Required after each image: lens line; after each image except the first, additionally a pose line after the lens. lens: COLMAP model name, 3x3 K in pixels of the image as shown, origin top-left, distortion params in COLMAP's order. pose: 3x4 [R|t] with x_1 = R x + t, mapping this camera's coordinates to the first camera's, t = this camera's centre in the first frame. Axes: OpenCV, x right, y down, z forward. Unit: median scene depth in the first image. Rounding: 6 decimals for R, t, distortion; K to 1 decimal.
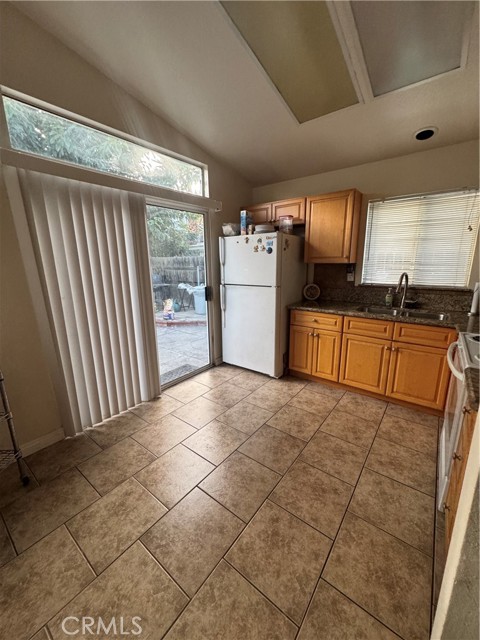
lens RADIAL K [[256.4, 0, 239.6], [0, 256.4, 319.1], [0, 0, 1]] dist [-0.001974, 0.000752]
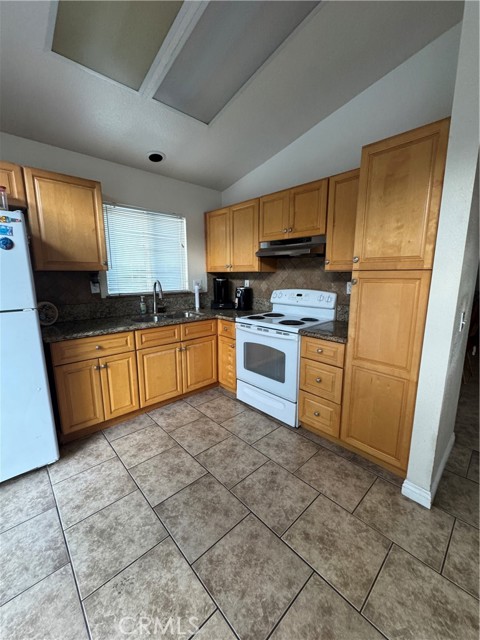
lens RADIAL K [[256.4, 0, 239.5], [0, 256.4, 319.5], [0, 0, 1]] dist [-0.001974, 0.000752]
pose [[0.161271, -0.161489, 0.973608, -0.377113], [0.219591, 0.967663, 0.124129, -0.081269], [-0.962170, 0.193777, 0.191517, 0.501077]]
